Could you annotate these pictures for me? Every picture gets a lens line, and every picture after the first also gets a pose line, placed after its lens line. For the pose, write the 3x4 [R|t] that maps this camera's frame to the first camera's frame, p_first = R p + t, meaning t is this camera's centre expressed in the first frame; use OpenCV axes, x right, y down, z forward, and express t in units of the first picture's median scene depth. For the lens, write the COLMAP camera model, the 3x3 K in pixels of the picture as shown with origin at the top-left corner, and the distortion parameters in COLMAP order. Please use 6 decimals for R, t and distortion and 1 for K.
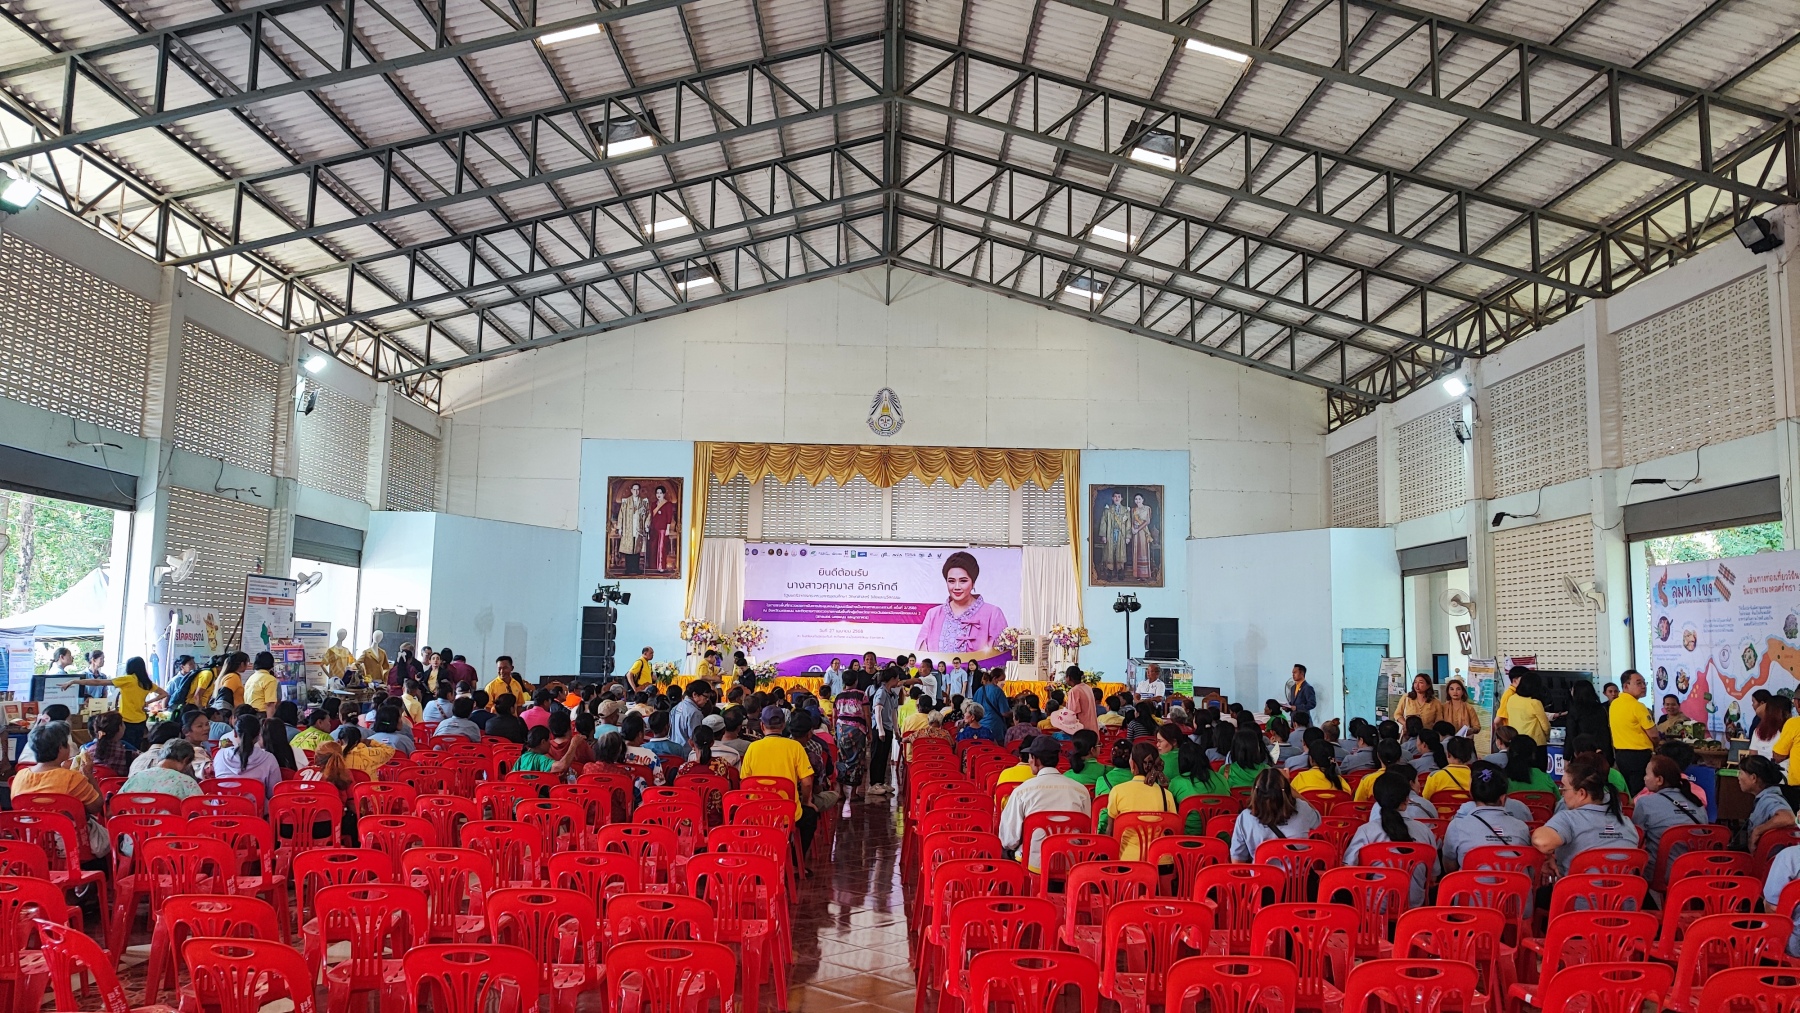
lens RADIAL K [[1298.9, 0, 913.7], [0, 1298.9, 490.9], [0, 0, 1]] dist [-0.013074, -0.028192]
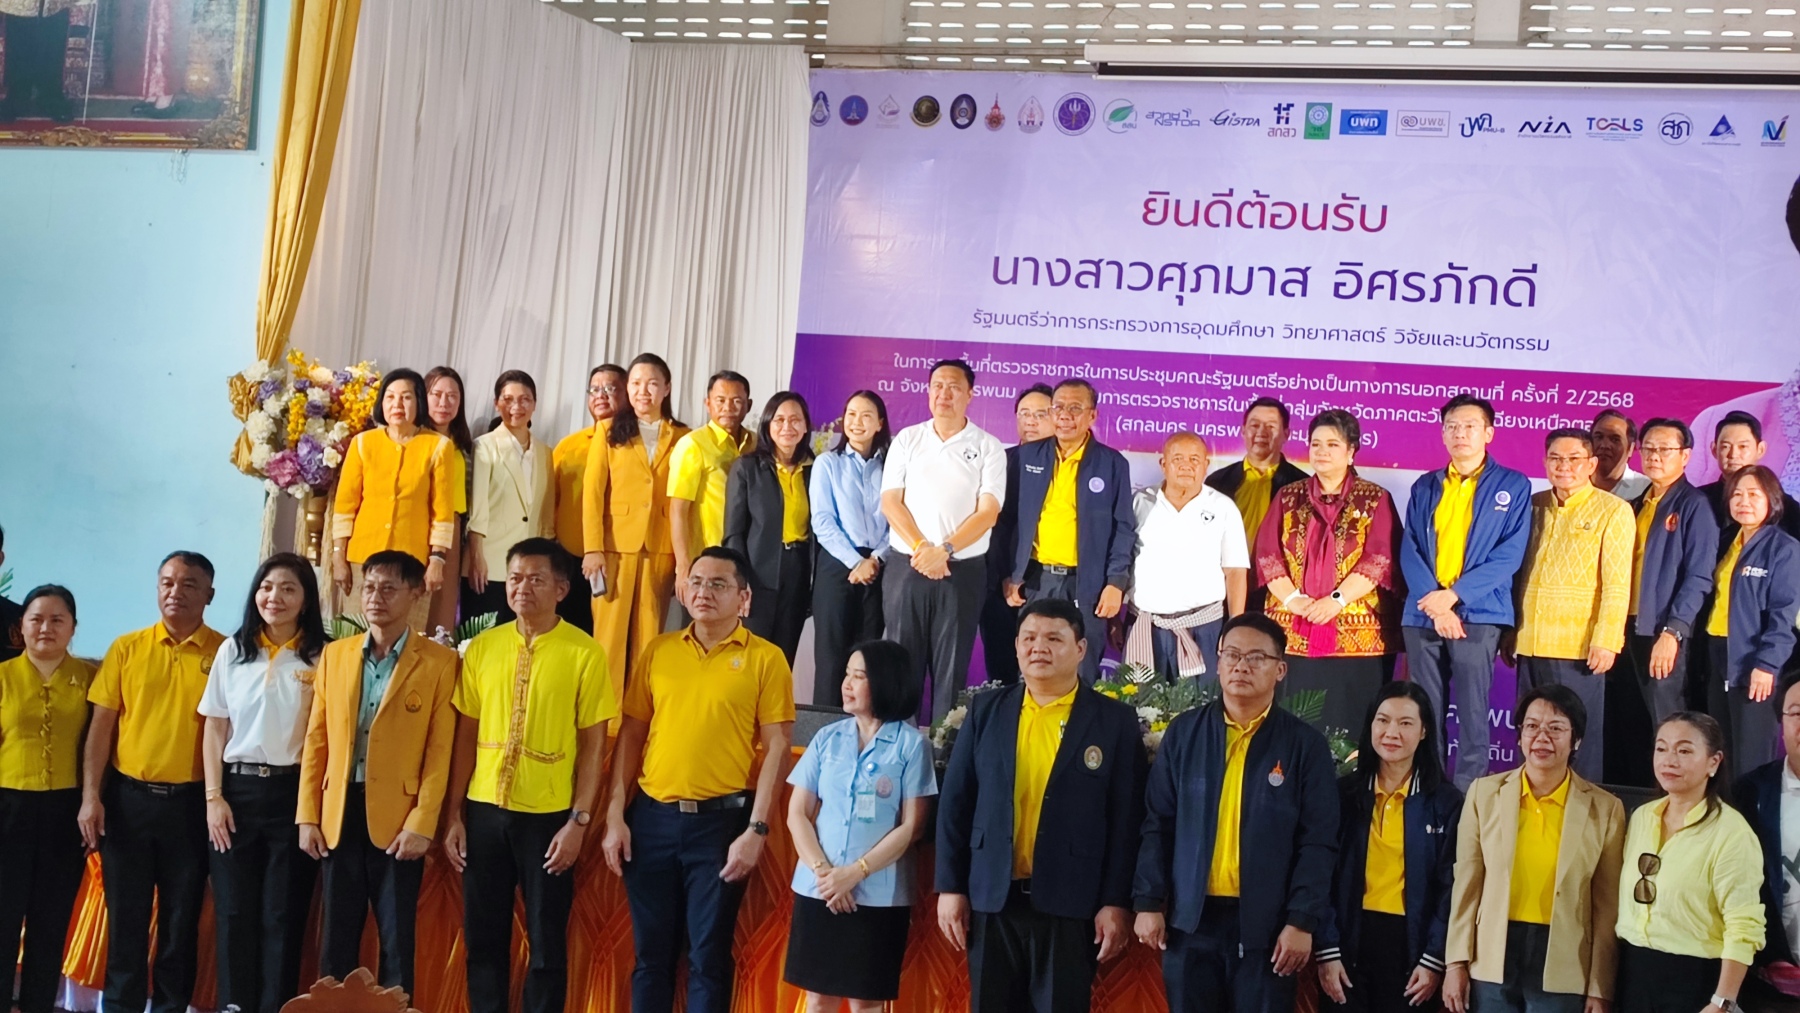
lens RADIAL K [[2612.3, 0, 826.0], [0, 2612.3, 441.0], [0, 0, 1]] dist [0.049632, 0.000000]
pose [[0.932536, 0.044095, -0.358374, 0.029549], [-0.022086, 0.997623, 0.065279, 0.073261], [0.360401, -0.052960, 0.931293, 0.596836]]
